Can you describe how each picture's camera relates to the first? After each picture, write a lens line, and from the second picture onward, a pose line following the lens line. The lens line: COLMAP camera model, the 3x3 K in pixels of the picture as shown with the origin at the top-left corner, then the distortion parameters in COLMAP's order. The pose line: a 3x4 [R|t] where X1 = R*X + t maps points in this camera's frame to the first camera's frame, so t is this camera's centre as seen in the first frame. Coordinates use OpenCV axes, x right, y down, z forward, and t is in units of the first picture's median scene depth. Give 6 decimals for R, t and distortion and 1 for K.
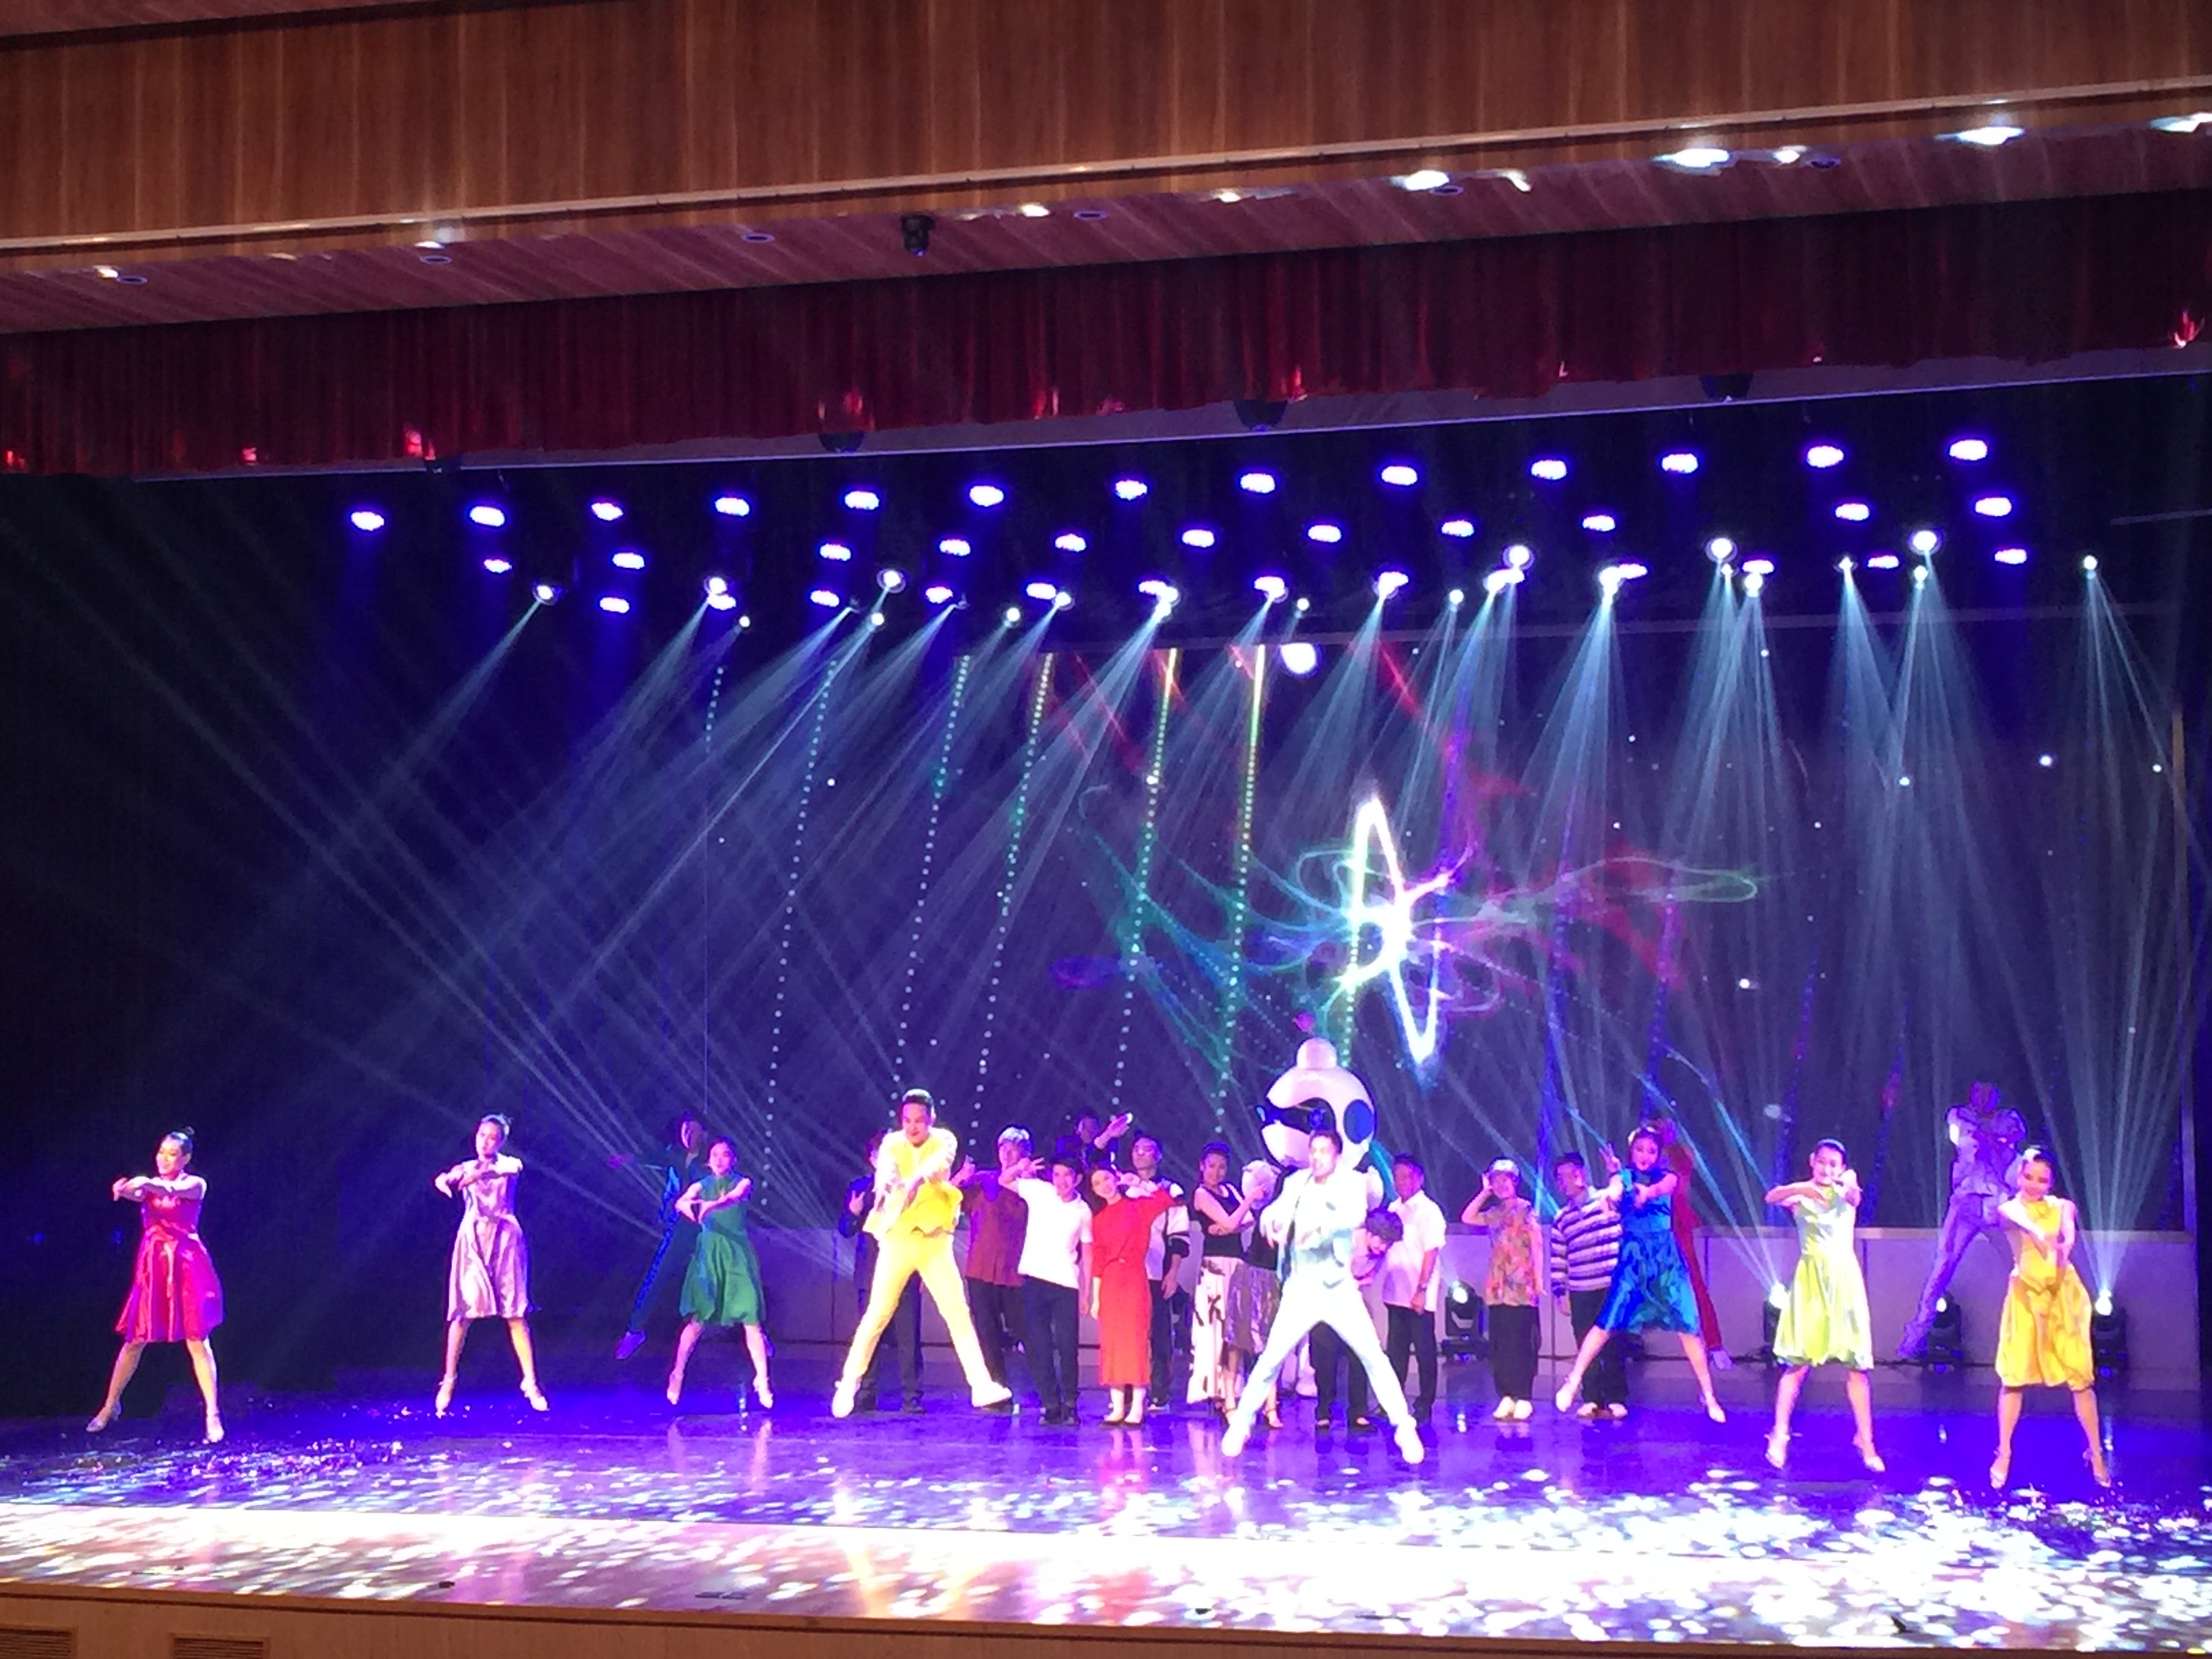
lens RADIAL K [[3710.4, 0, 1106.0], [0, 3710.4, 829.5], [0, 0, 1]] dist [0.052861, 0.010735]
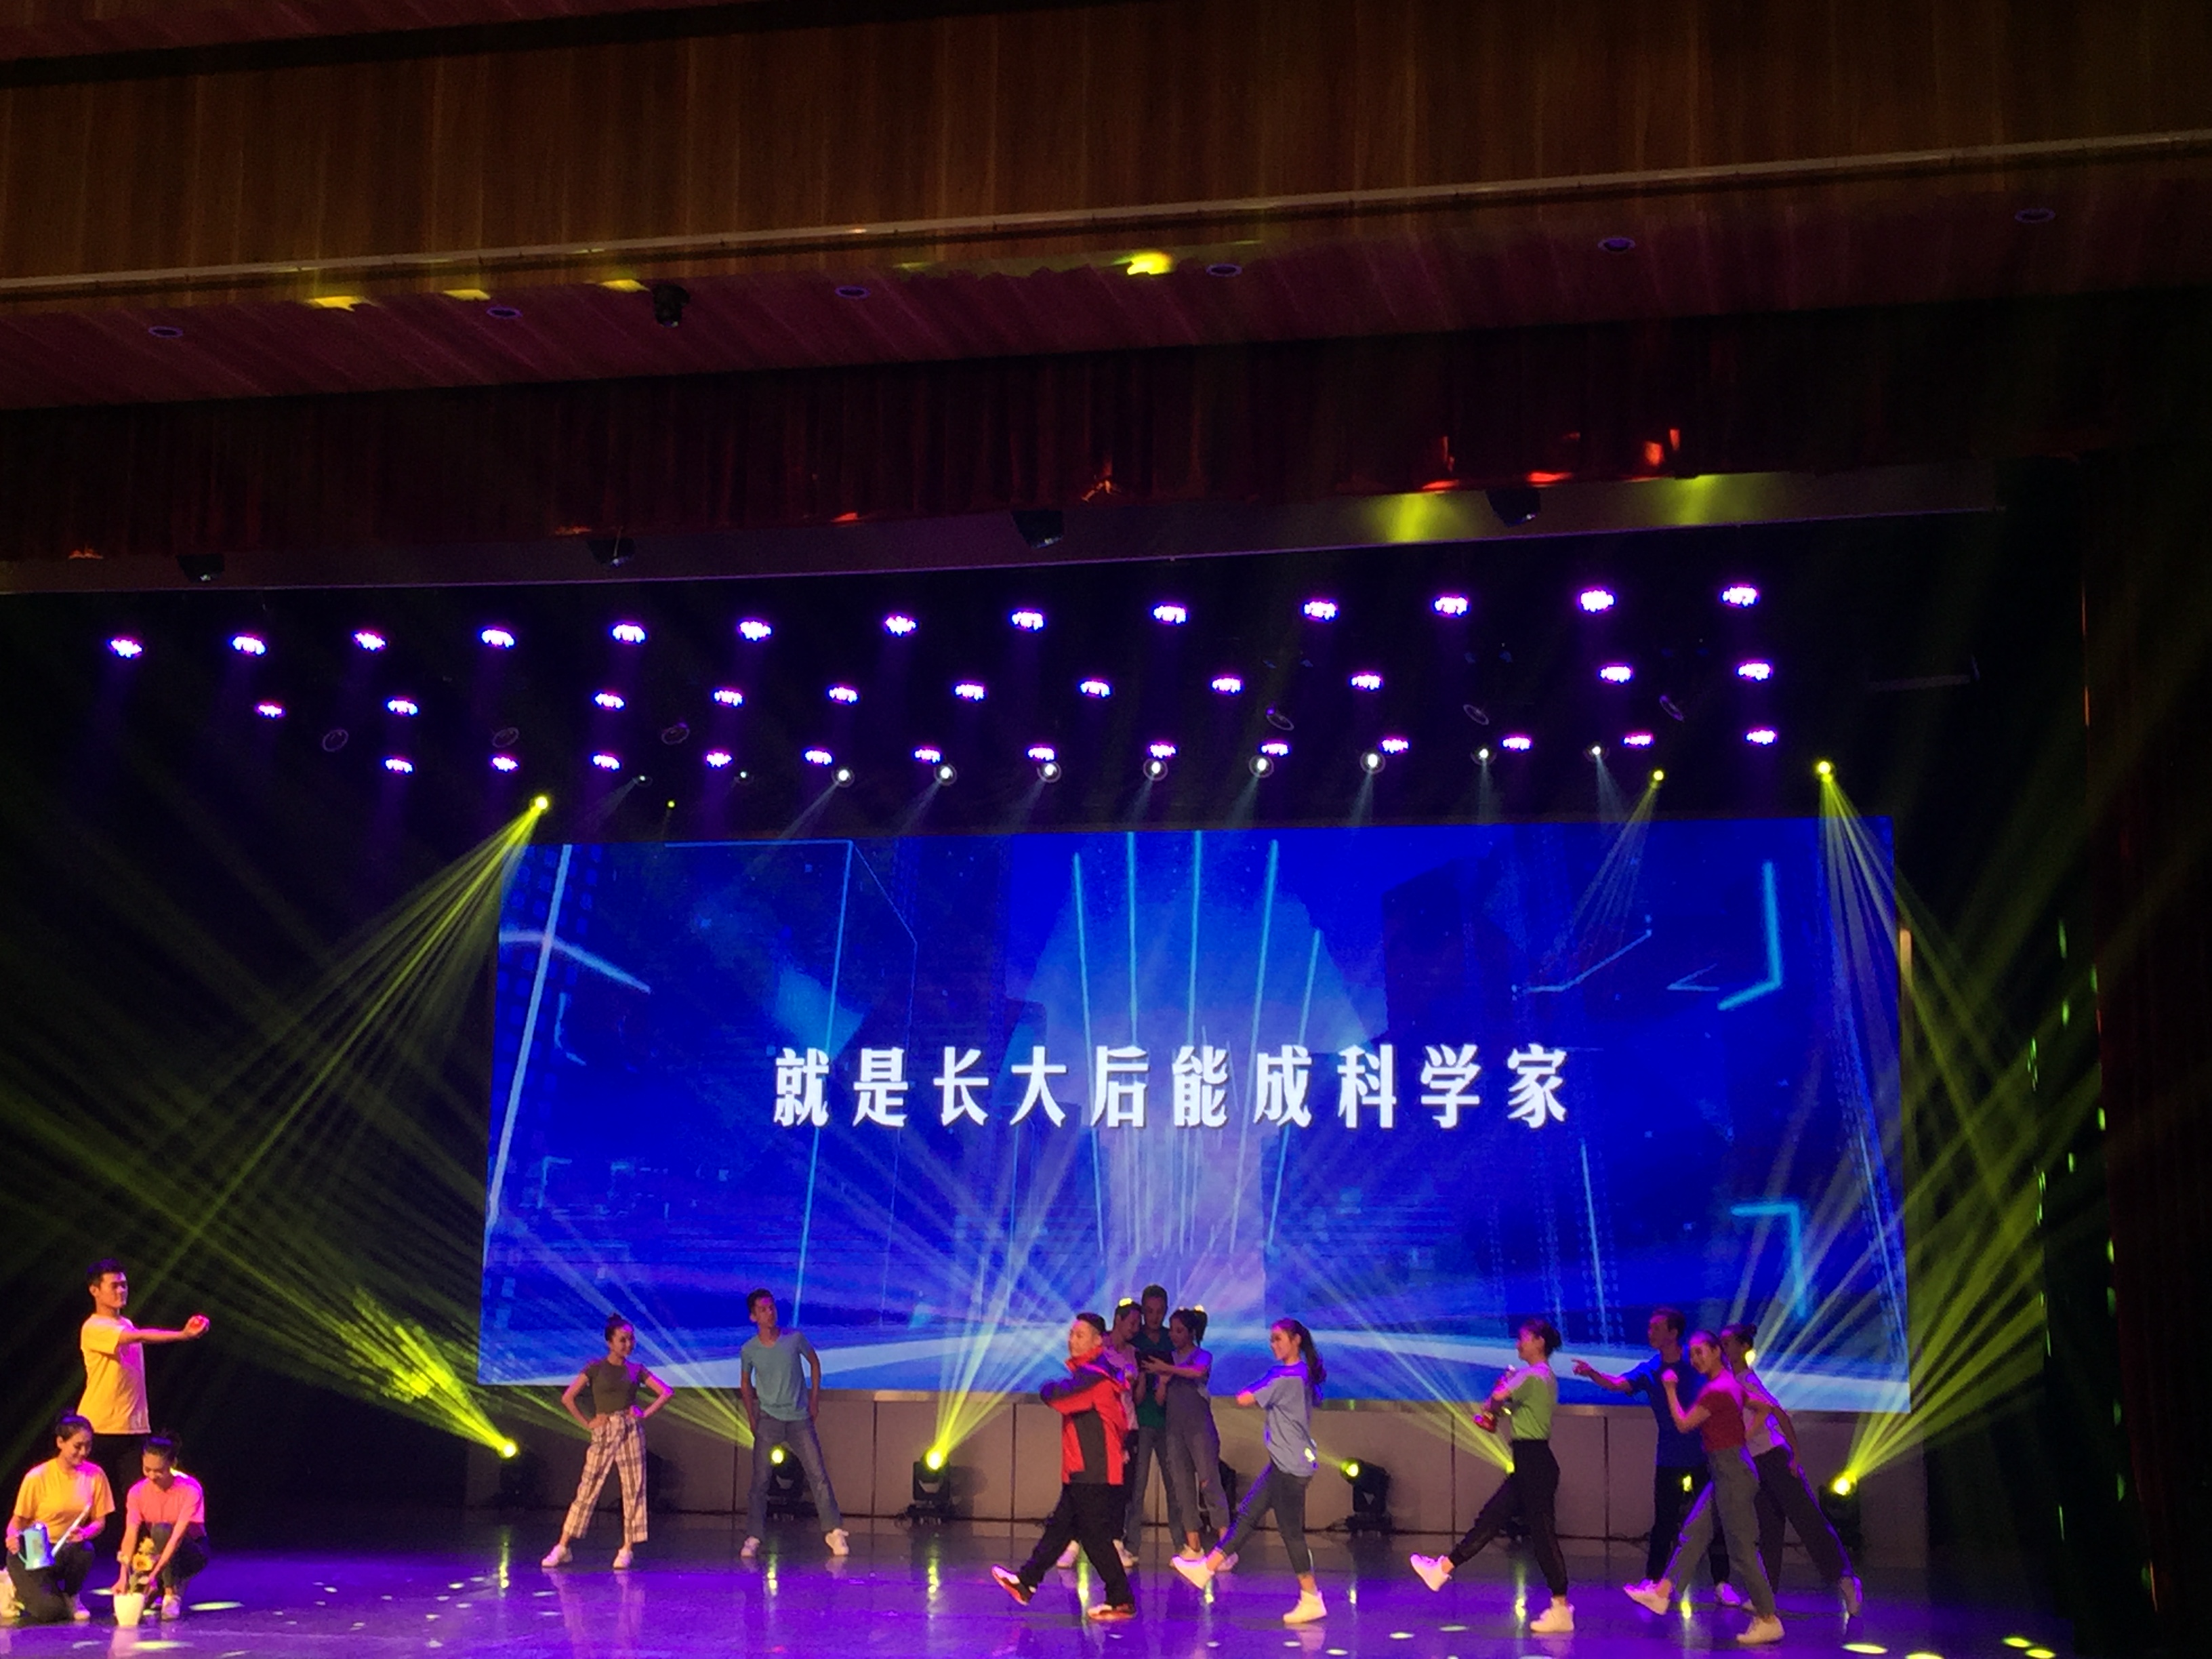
lens RADIAL K [[3111.7, 0, 1106.0], [0, 3111.7, 829.5], [0, 0, 1]] dist [0.045571, 0.016425]
pose [[0.998010, 0.025863, 0.057503, 0.017069], [-0.020811, 0.996010, -0.086785, 0.037635], [-0.059518, 0.085416, 0.994566, 0.196221]]
